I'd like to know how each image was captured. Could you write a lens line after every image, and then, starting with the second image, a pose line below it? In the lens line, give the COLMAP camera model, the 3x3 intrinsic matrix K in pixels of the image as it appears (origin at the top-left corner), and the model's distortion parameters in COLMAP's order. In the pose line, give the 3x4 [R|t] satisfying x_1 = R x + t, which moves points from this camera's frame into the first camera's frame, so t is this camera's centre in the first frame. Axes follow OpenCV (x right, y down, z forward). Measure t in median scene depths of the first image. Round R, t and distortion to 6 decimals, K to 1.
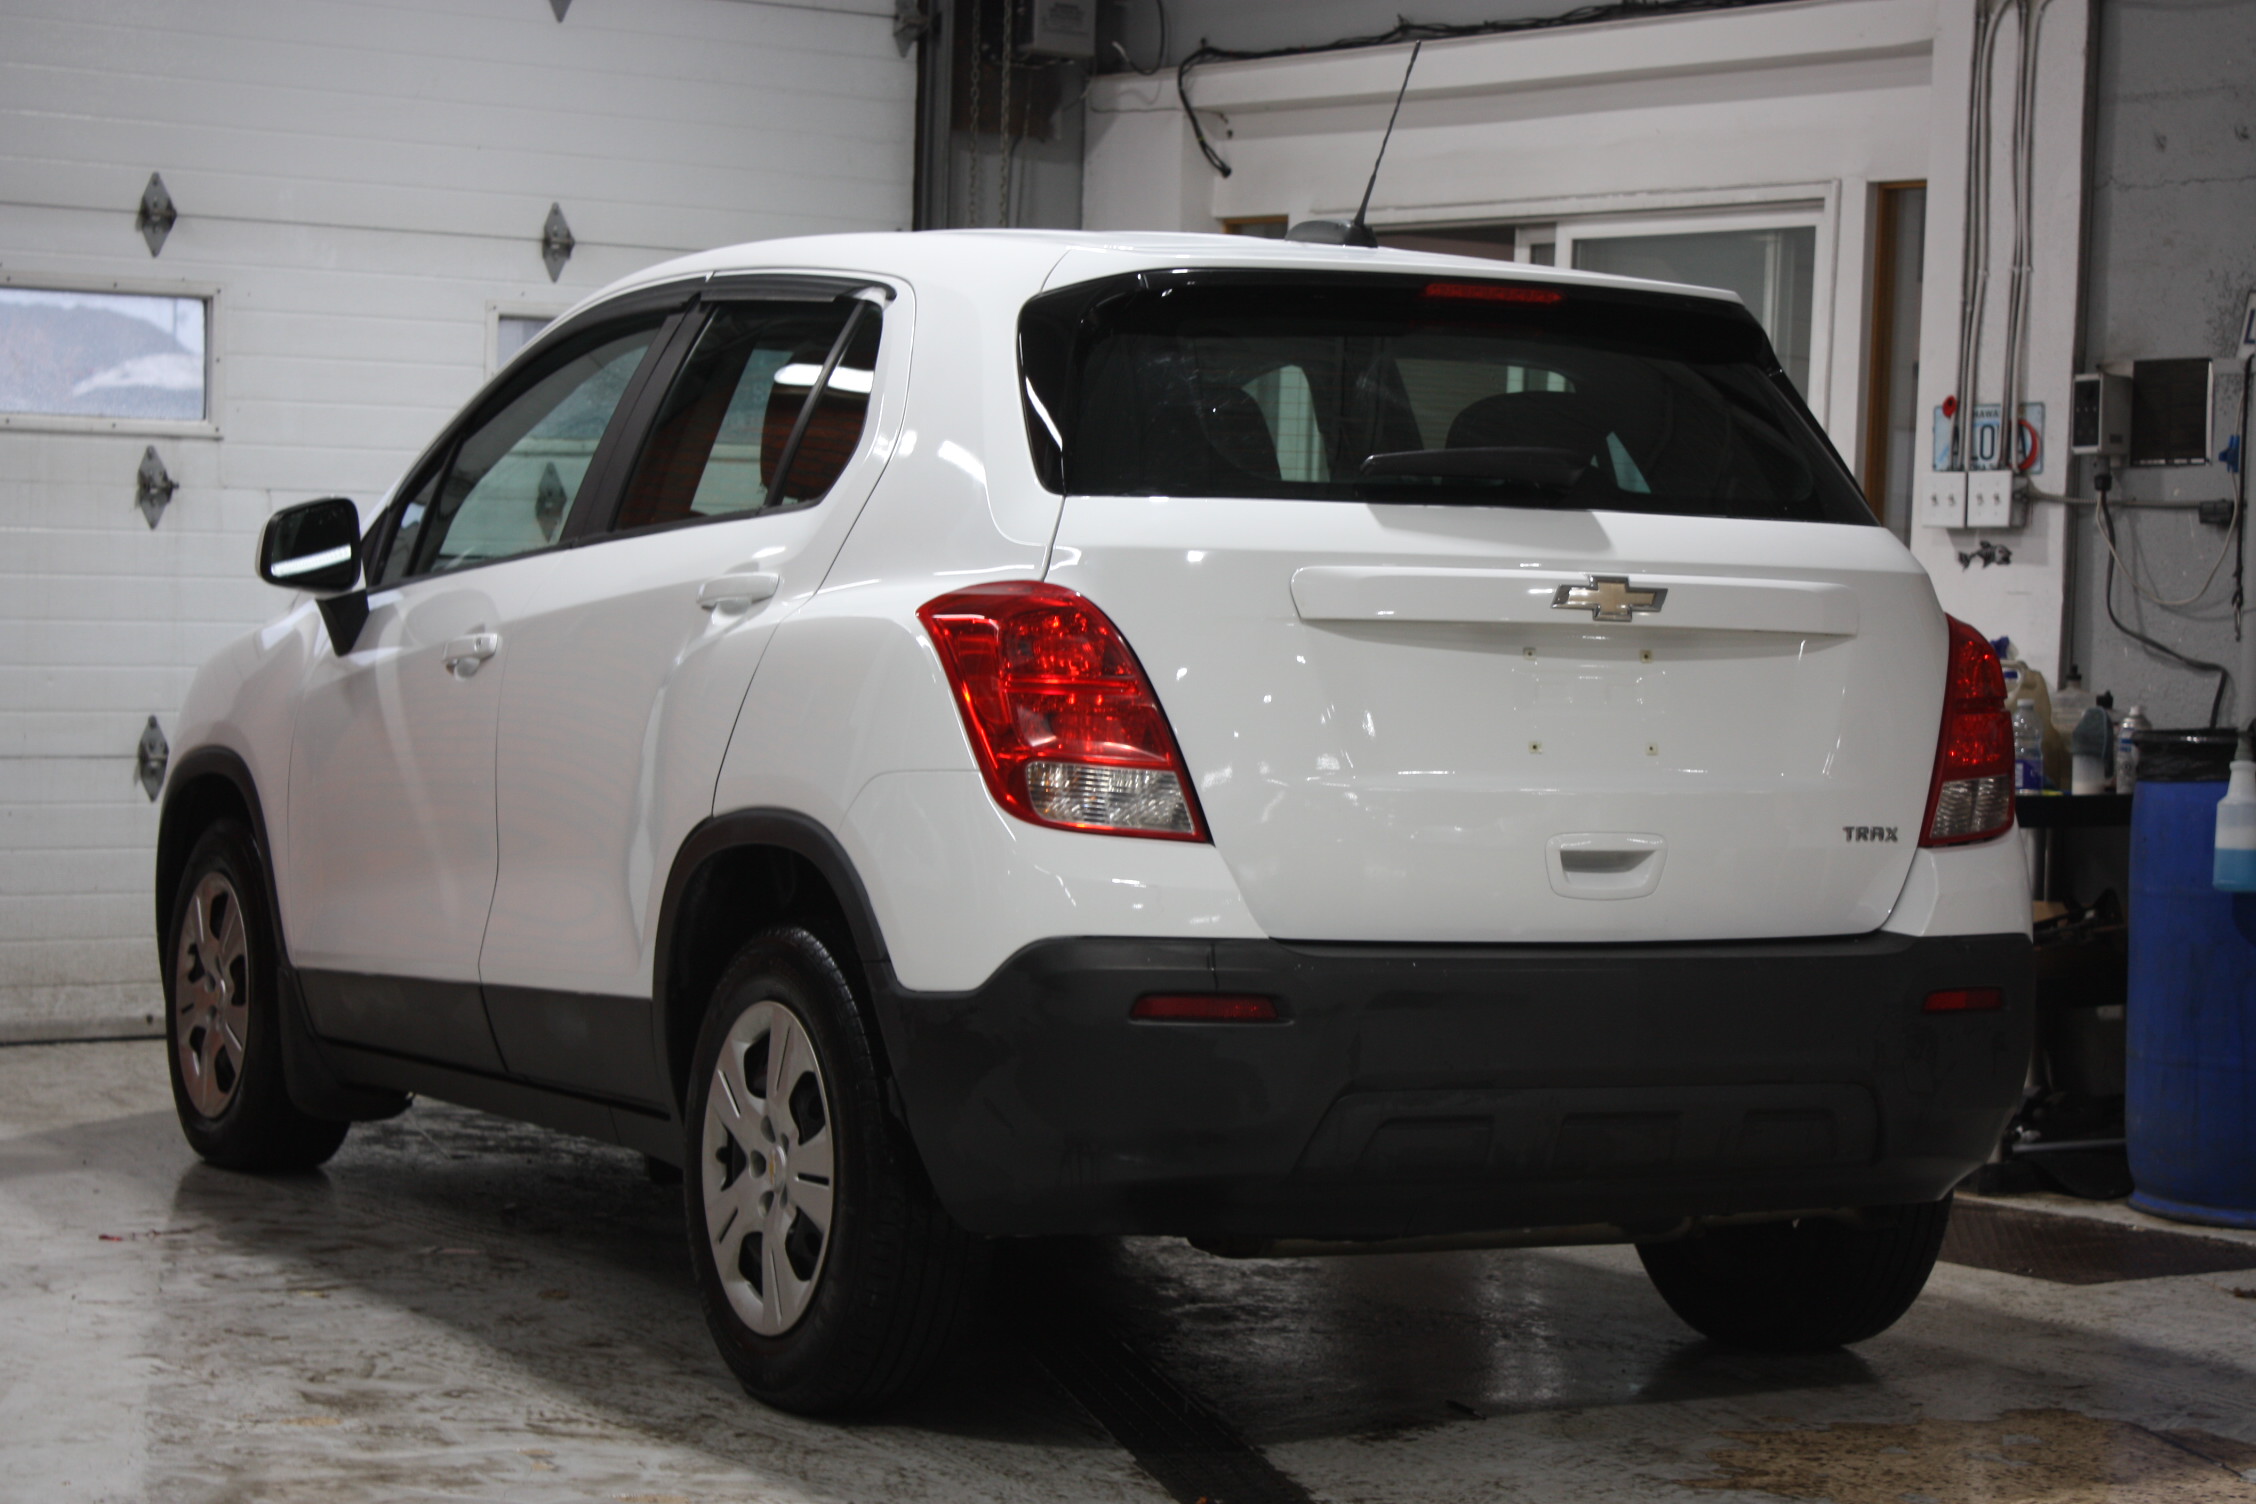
lens RADIAL K [[4723.3, 0, 1123.5], [0, 4723.3, 748.3], [0, 0, 1]] dist [0.070289, 0.000000]
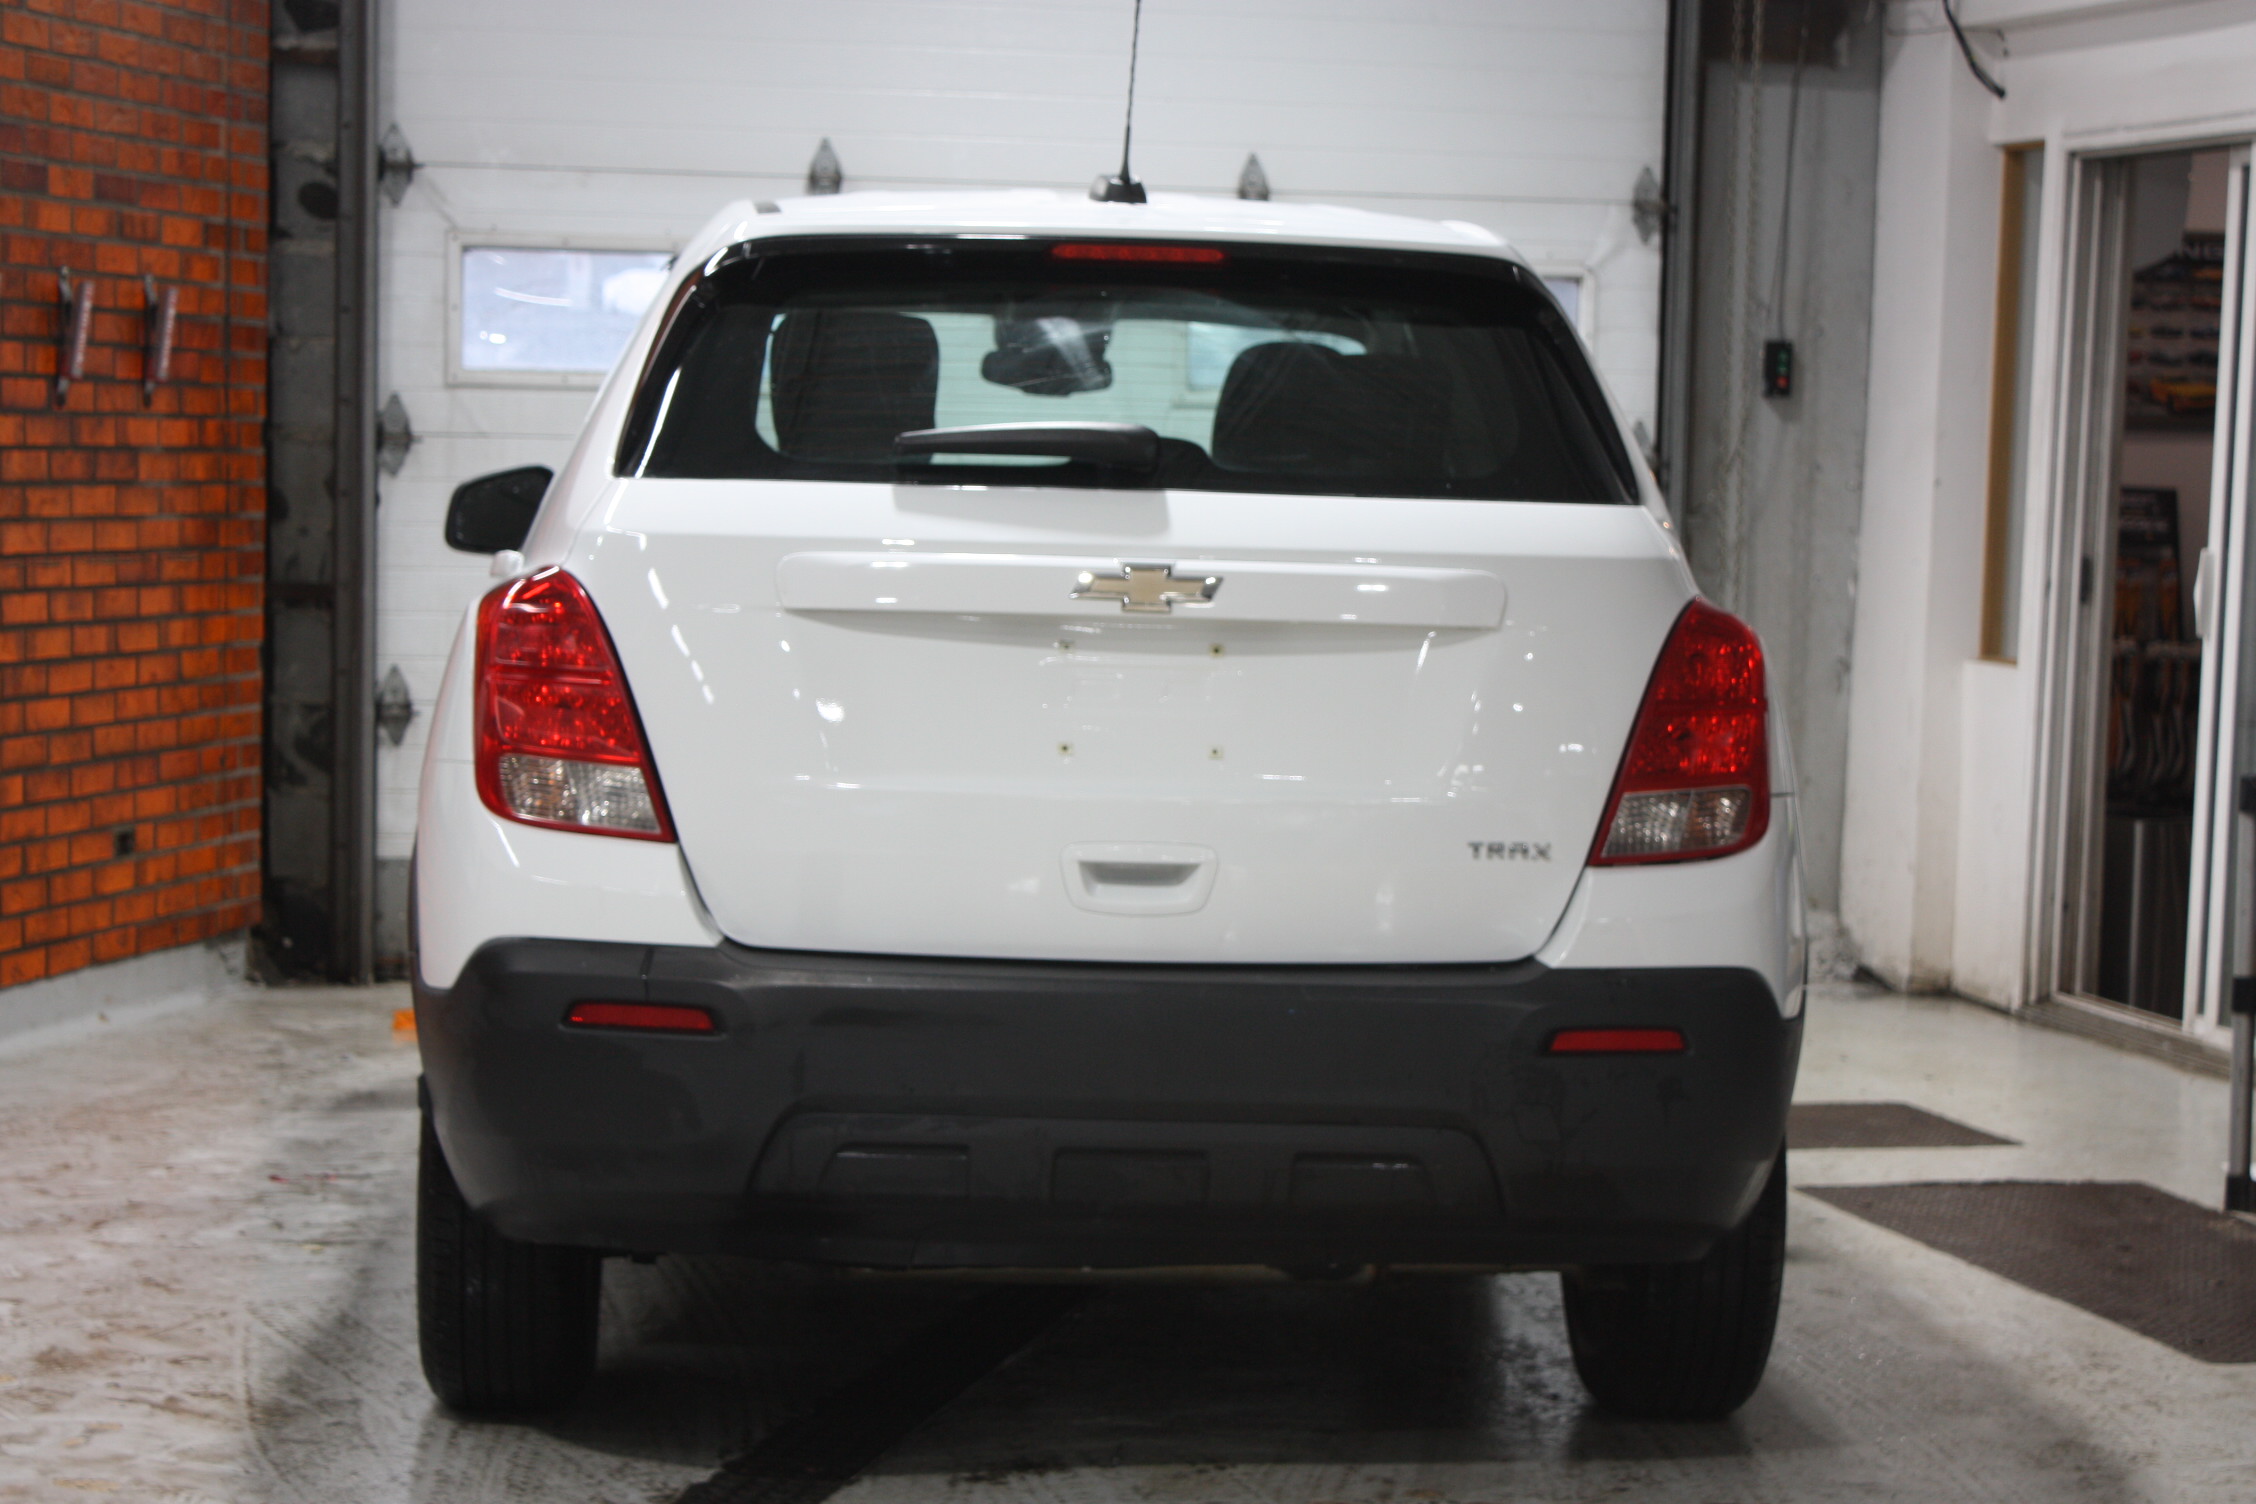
lens RADIAL K [[4723.9, 0, 1238.8], [0, 4723.9, 723.3], [0, 0, 1]] dist [0.148286, 0.000000]
pose [[0.920591, 0.019621, -0.390034, 0.460829], [-0.015288, 0.999782, 0.014210, -0.018067], [0.390228, -0.007119, 0.920691, 0.156239]]
